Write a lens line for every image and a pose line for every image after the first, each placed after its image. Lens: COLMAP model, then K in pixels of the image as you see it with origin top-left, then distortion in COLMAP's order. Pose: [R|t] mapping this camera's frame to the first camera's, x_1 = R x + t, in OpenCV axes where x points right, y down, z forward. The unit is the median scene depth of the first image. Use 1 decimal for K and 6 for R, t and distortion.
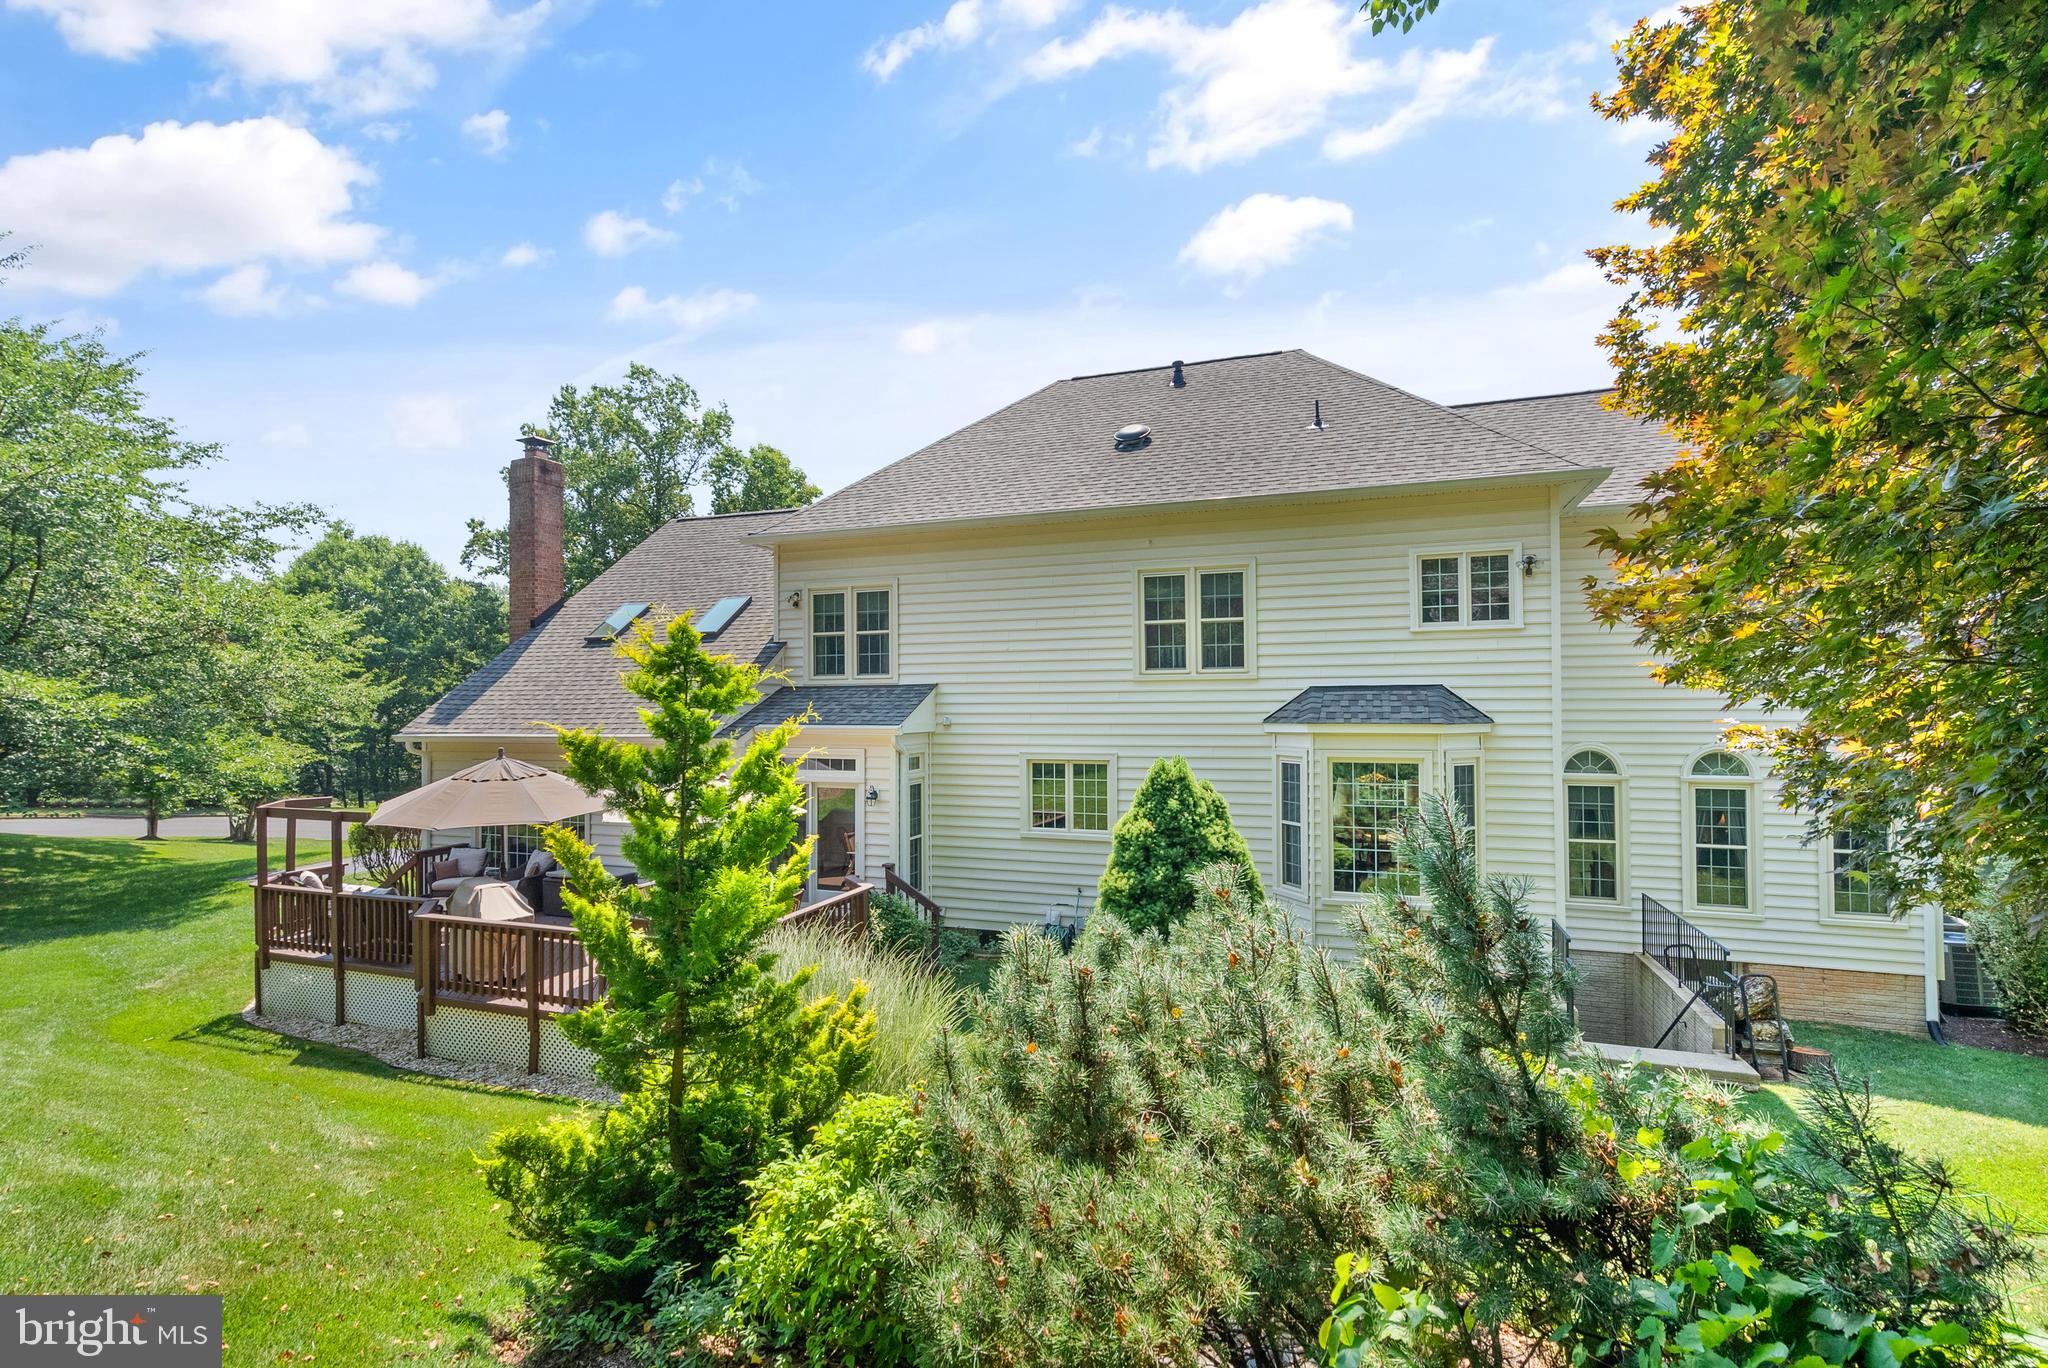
lens RADIAL K [[932.1, 0, 1023.2], [0, 932.1, 694.3], [0, 0, 1]] dist [-0.013692, 0.005556]
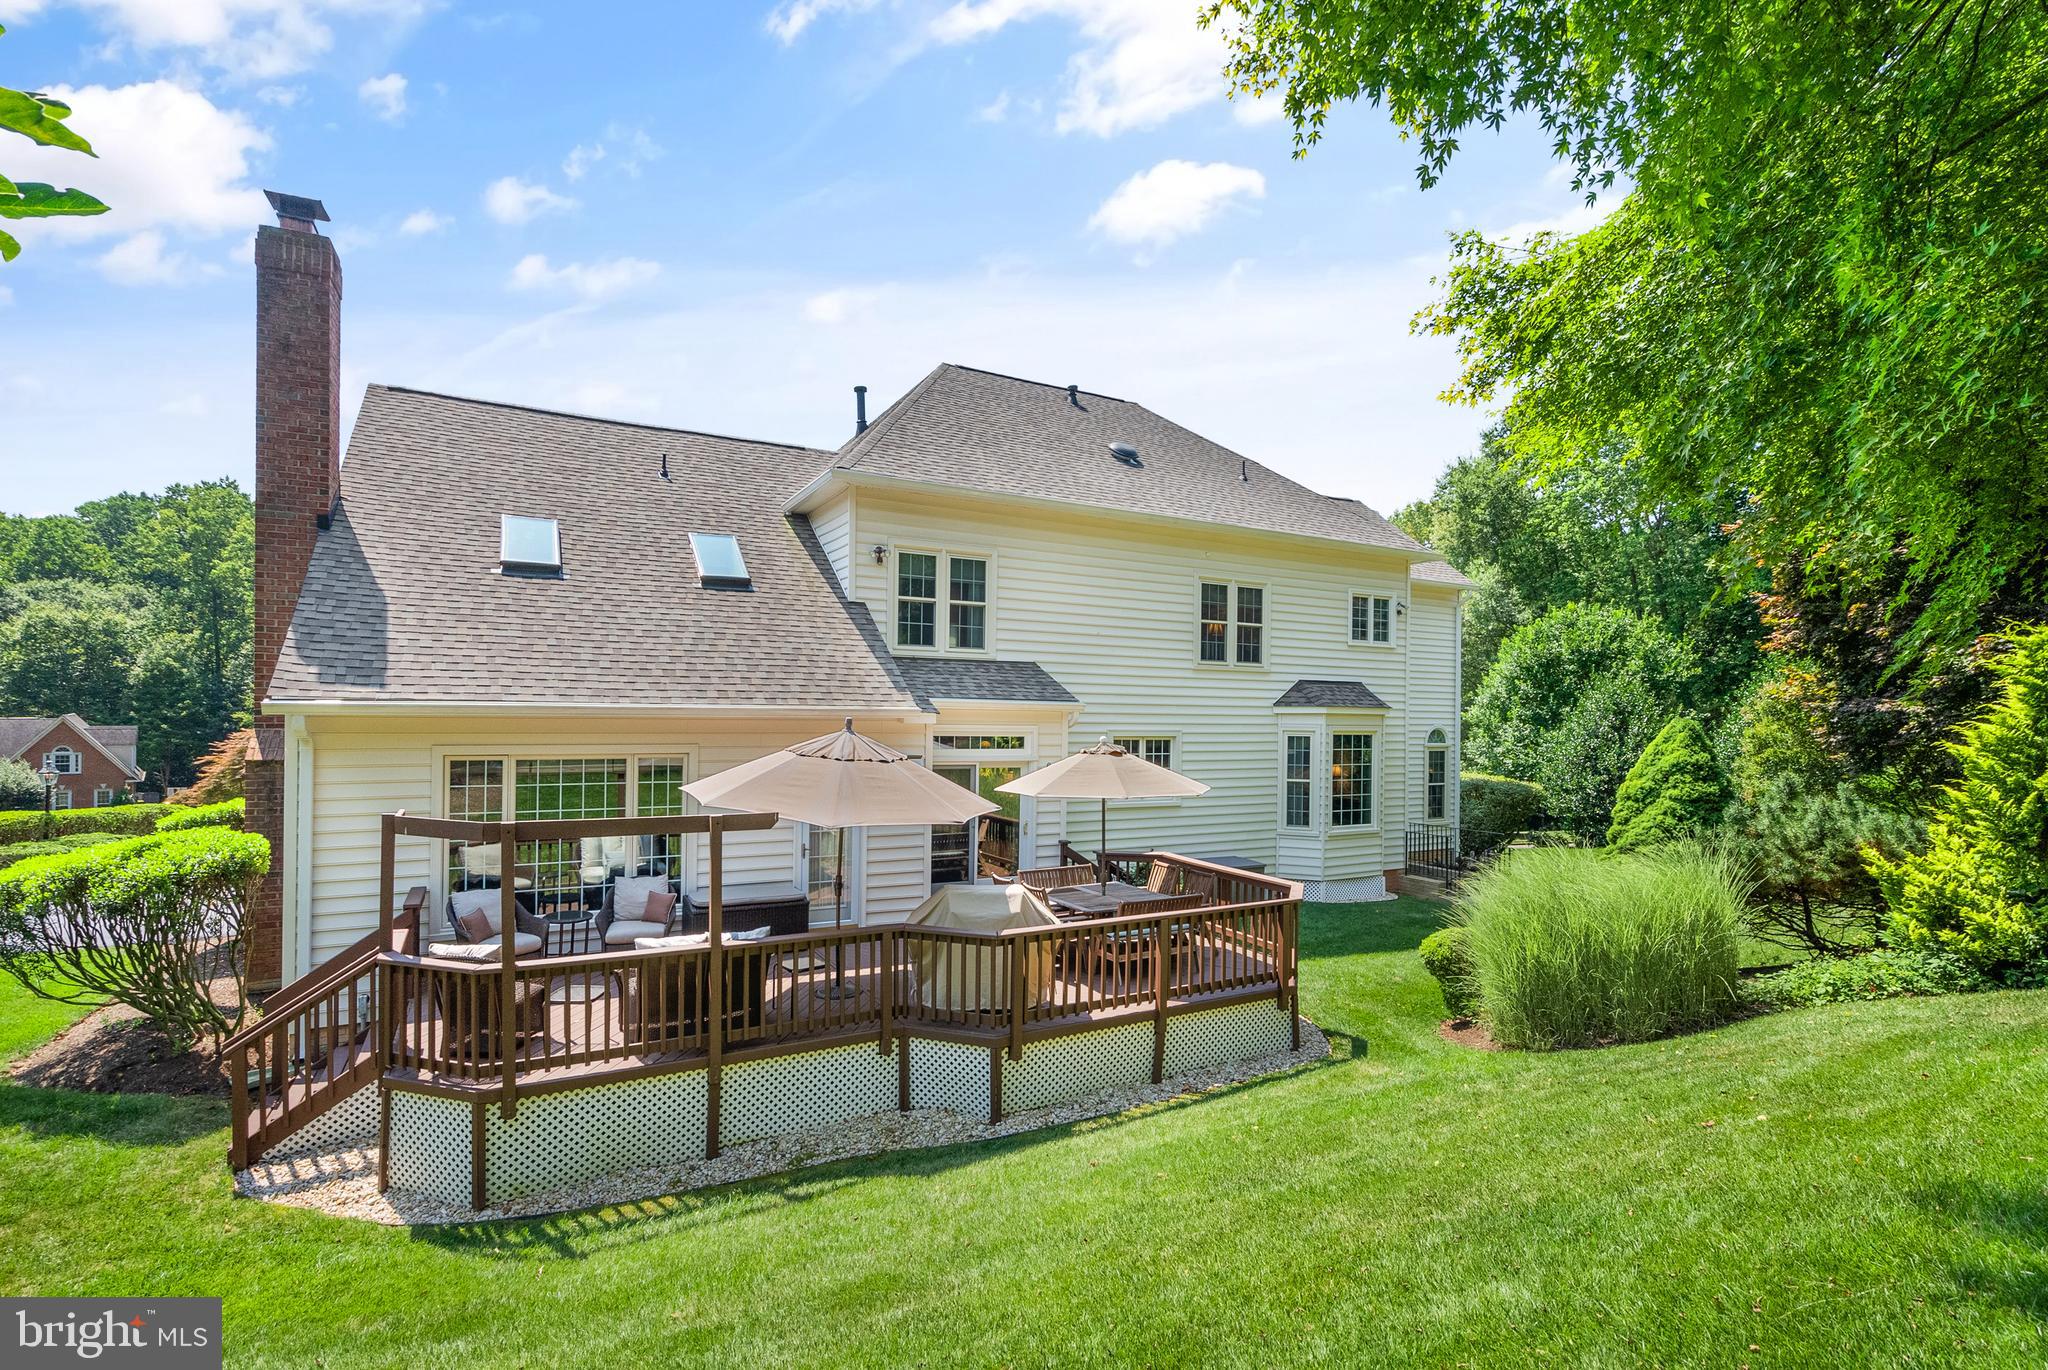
lens RADIAL K [[999.4, 0, 1025.9], [0, 999.4, 685.3], [0, 0, 1]] dist [-0.006537, -0.000682]
pose [[0.649243, 0.027227, 0.760093, -0.985207], [-0.044354, 0.999014, 0.002101, 0.013000], [-0.759286, -0.035077, 0.649811, 0.328832]]
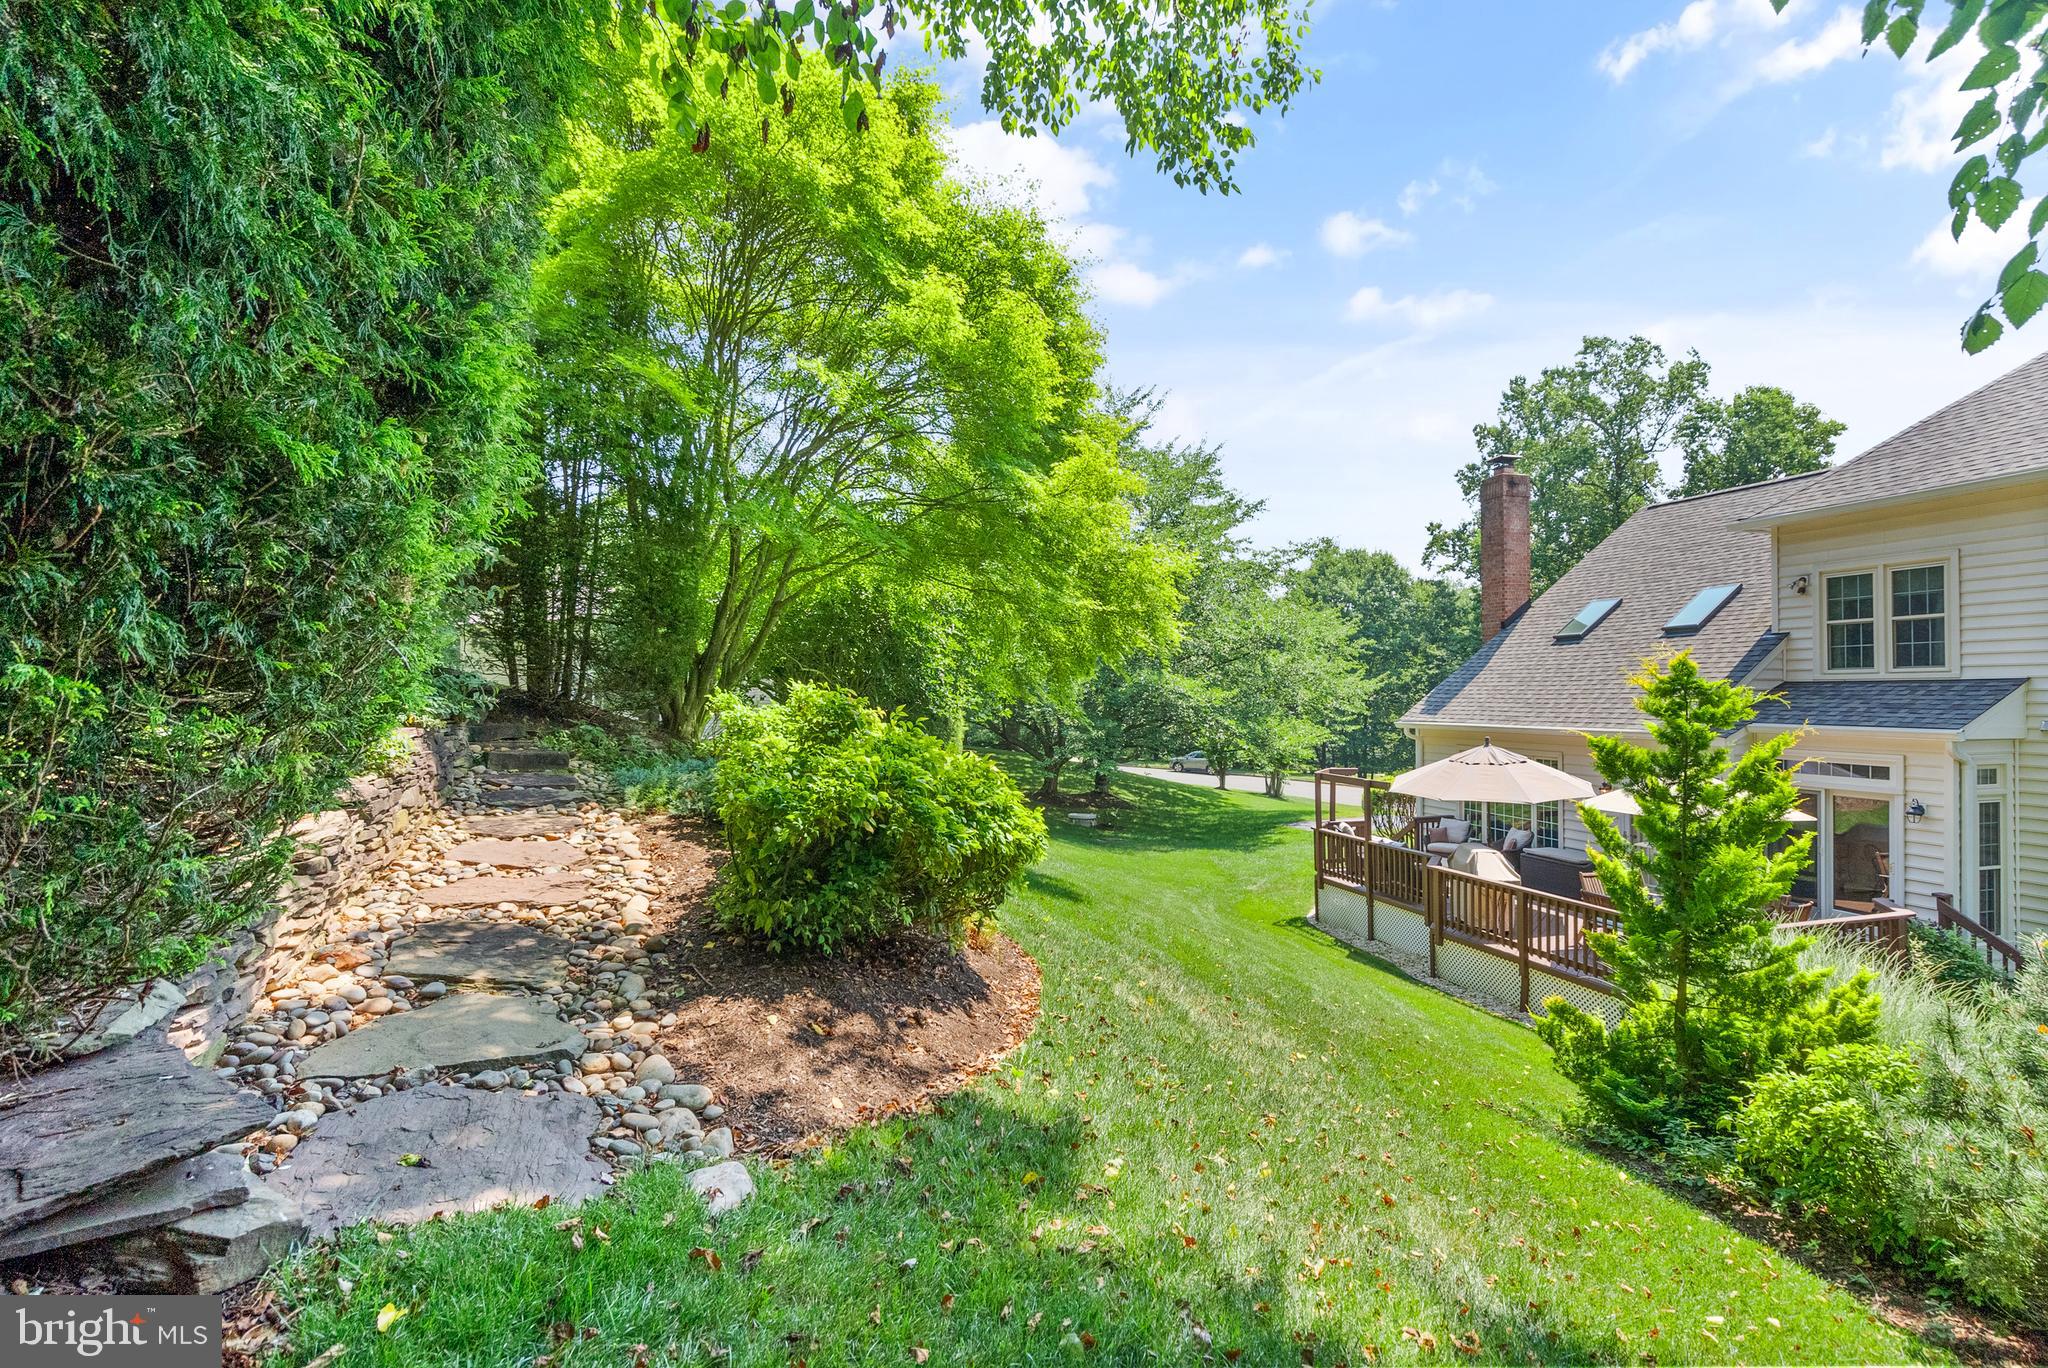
lens RADIAL K [[932.1, 0, 1016.3], [0, 932.1, 677.3], [0, 0, 1]] dist [-0.013692, 0.005556]
pose [[0.583537, -0.008477, -0.812043, 0.045045], [0.006755, 0.999962, -0.005584, -0.014357], [0.812059, -0.002227, 0.583571, -0.160737]]
